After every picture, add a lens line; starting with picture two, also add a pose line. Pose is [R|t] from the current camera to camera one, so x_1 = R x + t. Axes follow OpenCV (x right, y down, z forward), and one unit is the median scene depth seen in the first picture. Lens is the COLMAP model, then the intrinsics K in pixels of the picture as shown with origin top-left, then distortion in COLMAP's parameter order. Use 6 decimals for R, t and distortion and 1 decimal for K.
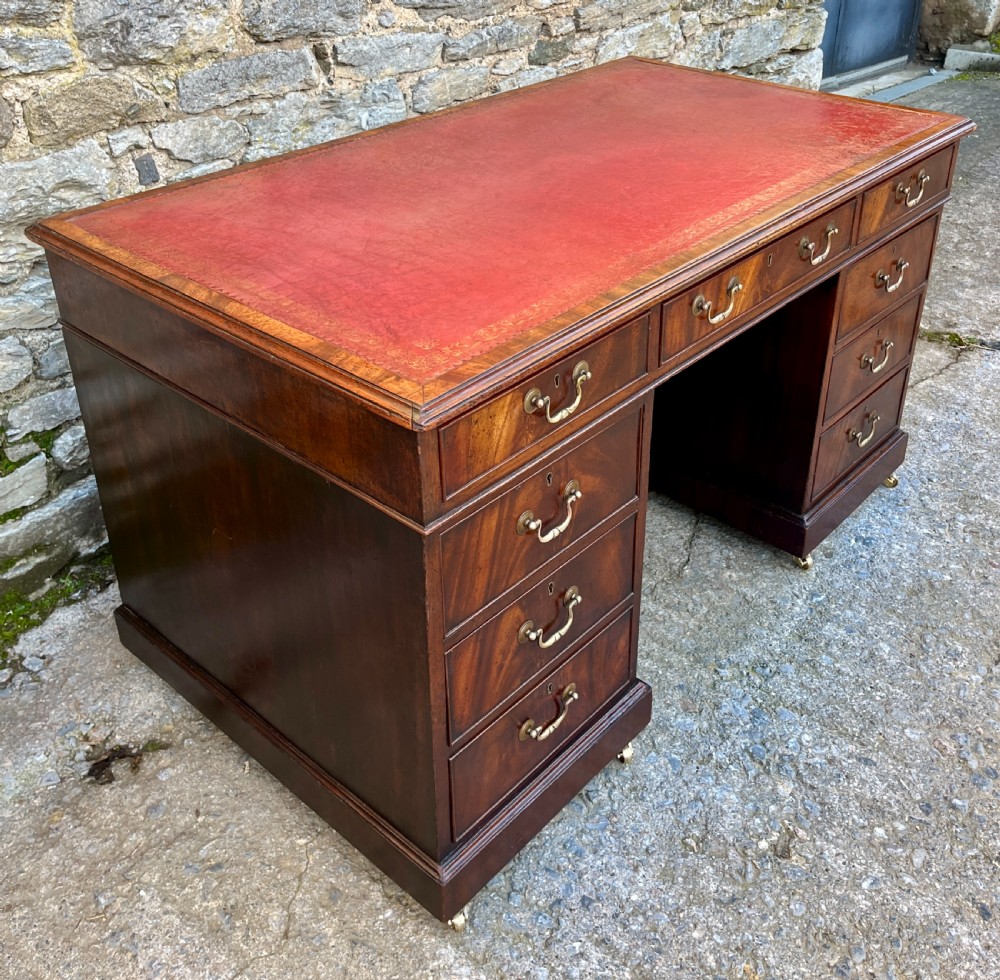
lens RADIAL K [[1061.9, 0, 530.8], [0, 1061.9, 357.5], [0, 0, 1]] dist [0.029440, 0.000000]
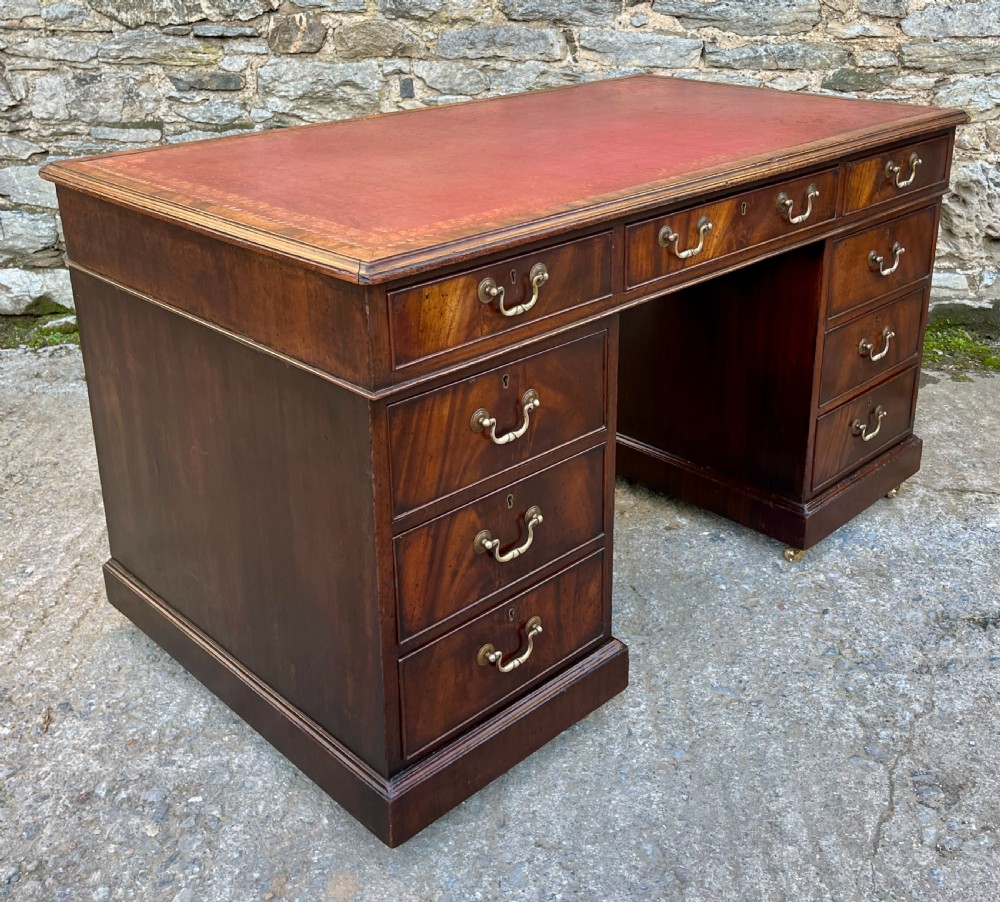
lens RADIAL K [[1100.1, 0, 520.0], [0, 1100.1, 331.6], [0, 0, 1]] dist [0.032342, 0.000000]
pose [[0.587418, 0.265603, -0.764458, 1.032422], [-0.367329, 0.929205, 0.040583, 0.023174], [0.721117, 0.256969, 0.643395, 0.194116]]
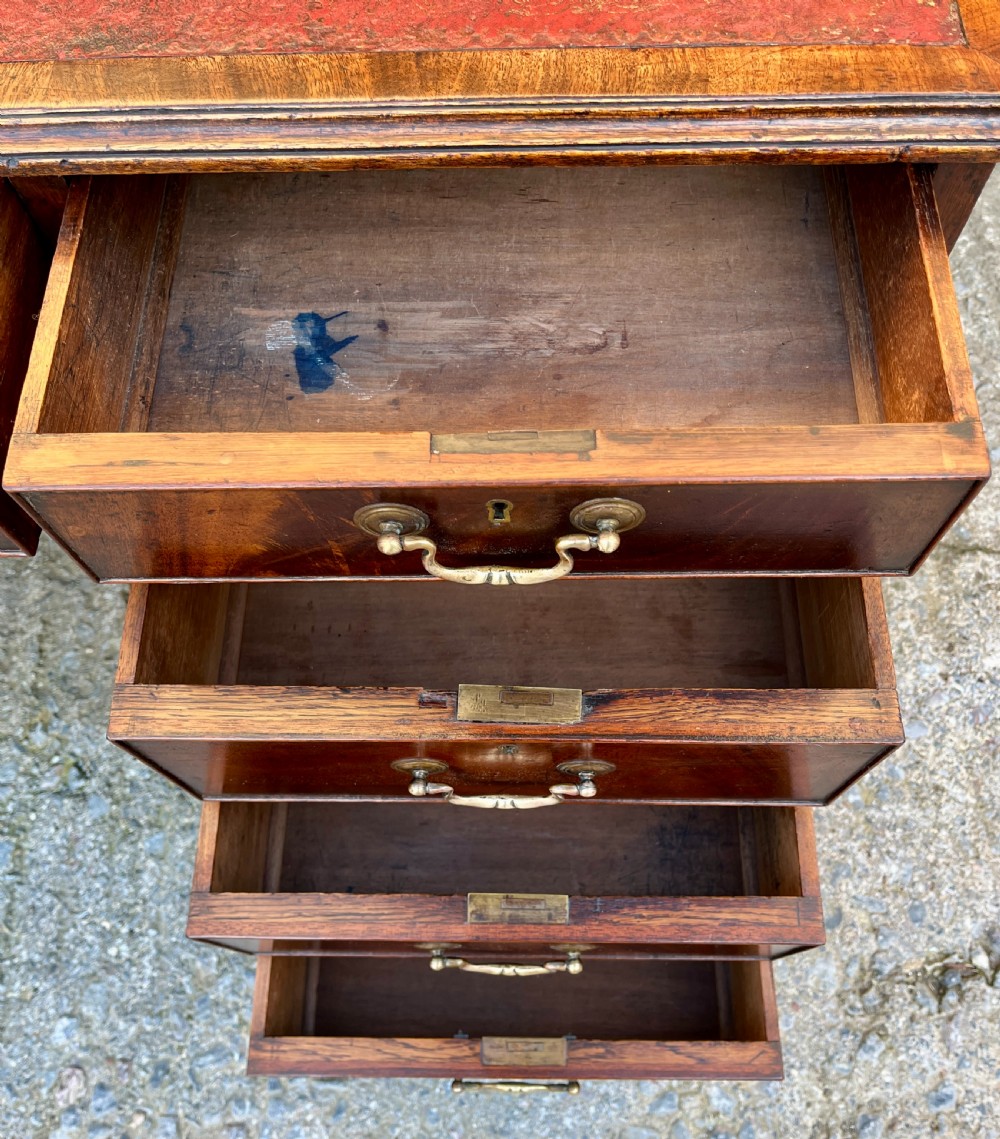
lens RADIAL K [[1053.8, 0, 501.4], [0, 1053.8, 585.7], [0, 0, 1]] dist [0.021160, 0.000000]
pose [[0.653048, 0.680571, -0.332192, 0.484132], [-0.325459, 0.648281, 0.688337, -0.274794], [0.683816, -0.341403, 0.644857, 0.766043]]
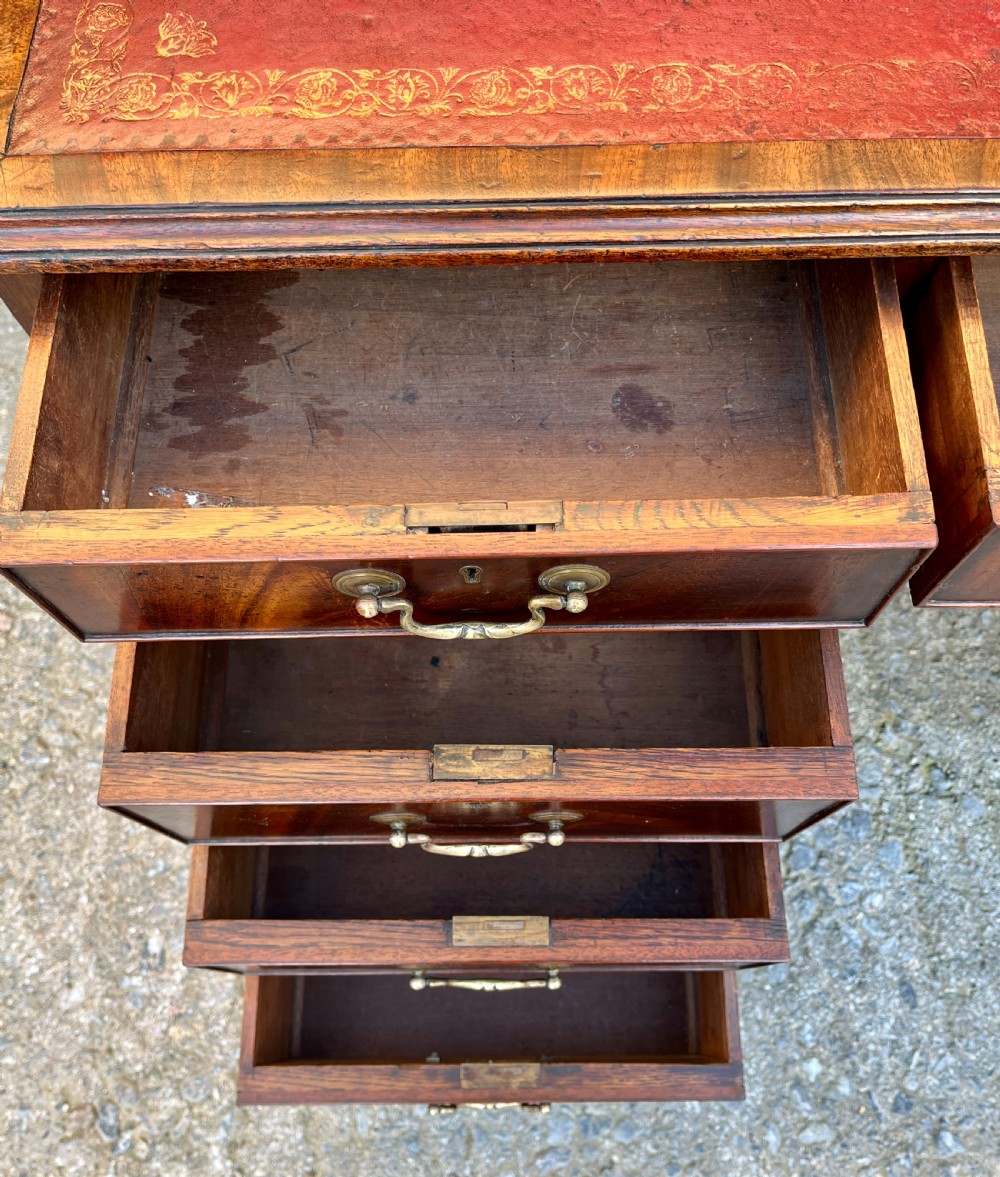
lens RADIAL K [[1036.9, 0, 509.0], [0, 1036.9, 614.7], [0, 0, 1]] dist [0.023574, -0.010764]
pose [[0.658872, 0.699413, -0.276963, 0.143234], [-0.337011, 0.603604, 0.722555, -0.122321], [0.672541, -0.382731, 0.633408, 0.444607]]
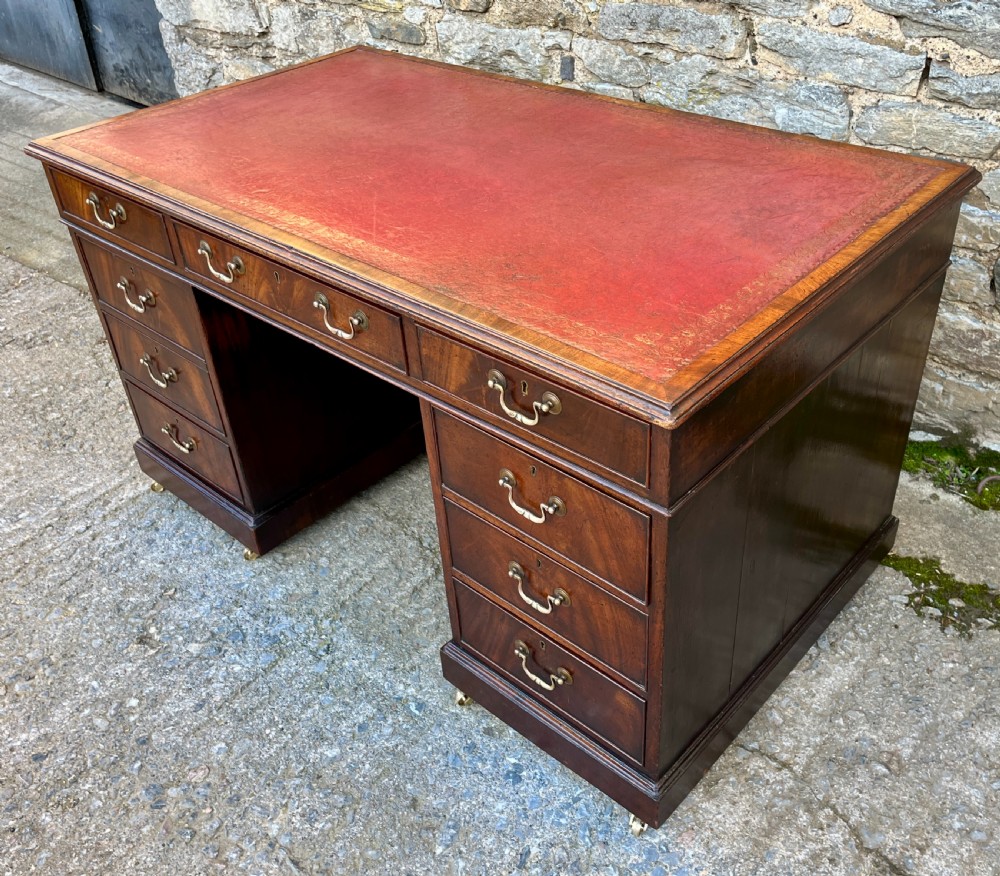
lens RADIAL K [[978.5, 0, 530.9], [0, 978.5, 421.6], [0, 0, 1]] dist [0.034613, 0.000000]
pose [[-0.003395, 0.576878, -0.816823, 0.850380], [-0.421084, 0.740055, 0.524411, -0.463847], [0.907015, 0.345731, 0.240402, 0.825404]]
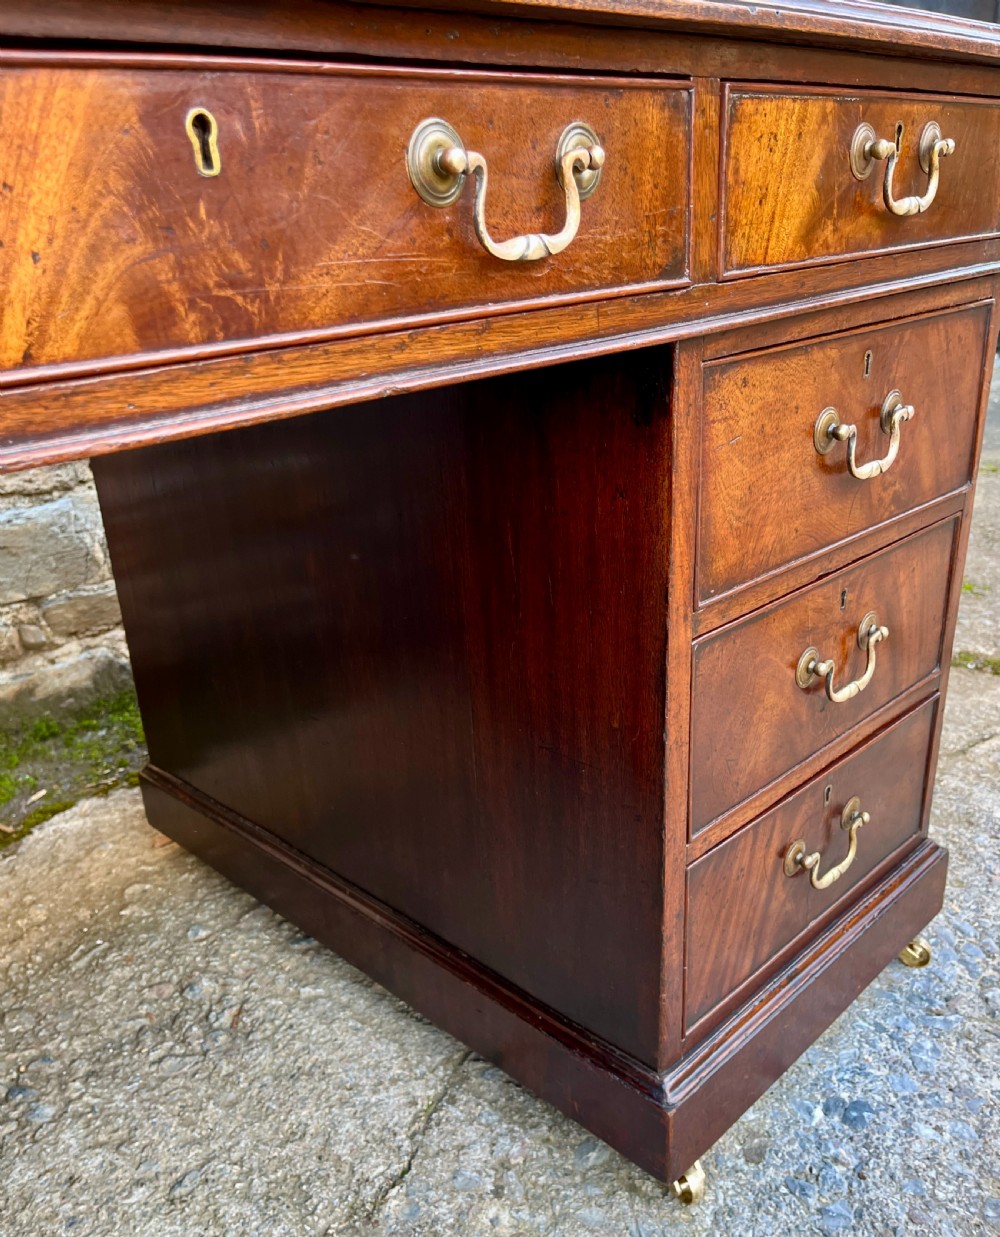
lens RADIAL K [[1070.1, 0, 503.2], [0, 1070.1, 686.3], [0, 0, 1]] dist [0.043148, -0.032824]
pose [[0.996503, -0.023453, -0.080197, 0.240985], [0.018773, 0.998104, -0.058615, 0.030703], [0.081420, 0.056904, 0.995054, 0.620566]]
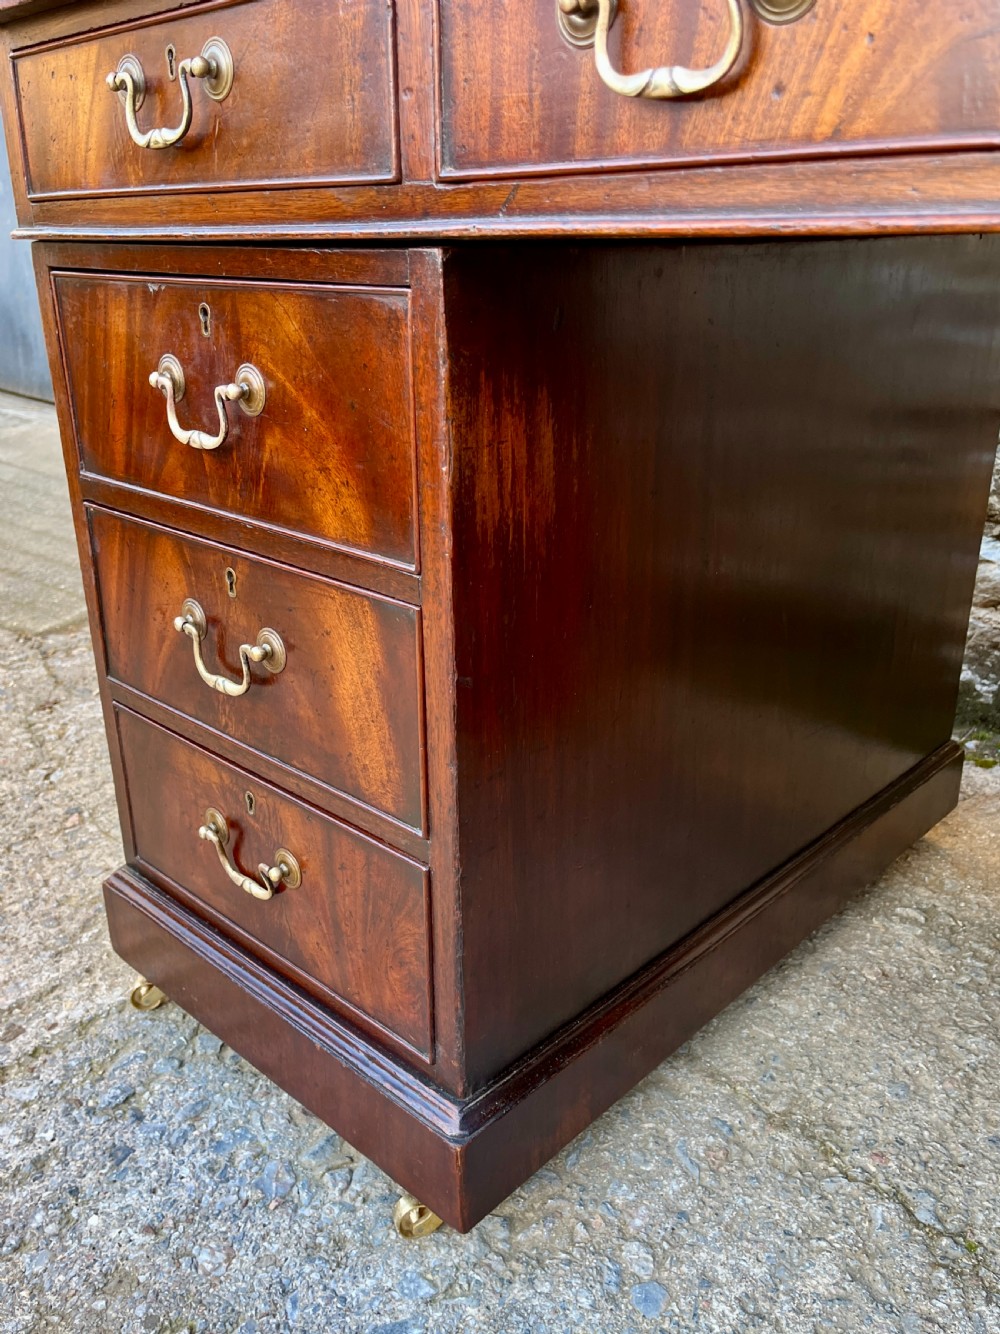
lens RADIAL K [[1110.4, 0, 491.7], [0, 1110.4, 679.8], [0, 0, 1]] dist [0.058801, -0.061044]
pose [[-0.040895, 0.371116, -0.927686, 0.377391], [-0.452493, 0.820915, 0.348351, 0.005611], [0.890830, 0.434017, 0.134356, 0.741286]]
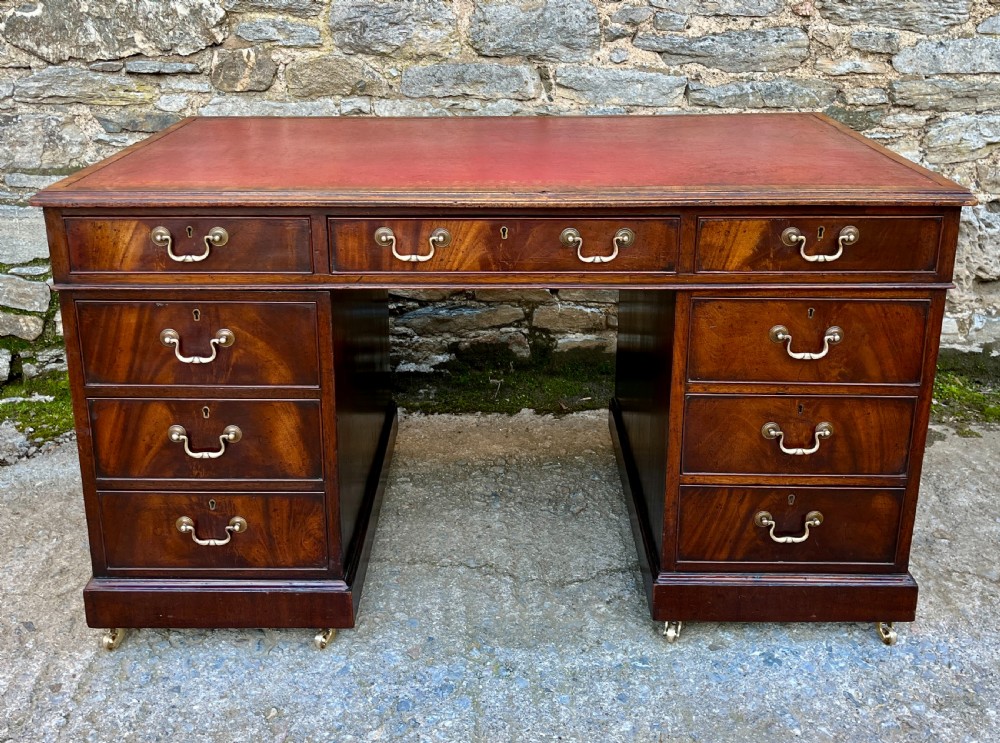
lens RADIAL K [[1044.3, 0, 502.1], [0, 1044.3, 293.1], [0, 0, 1]] dist [0.040726, 0.000000]
pose [[0.658142, 0.228821, -0.717280, 0.783016], [-0.348690, 0.937002, -0.021026, -0.009347], [0.667282, 0.263946, 0.696468, 0.226301]]
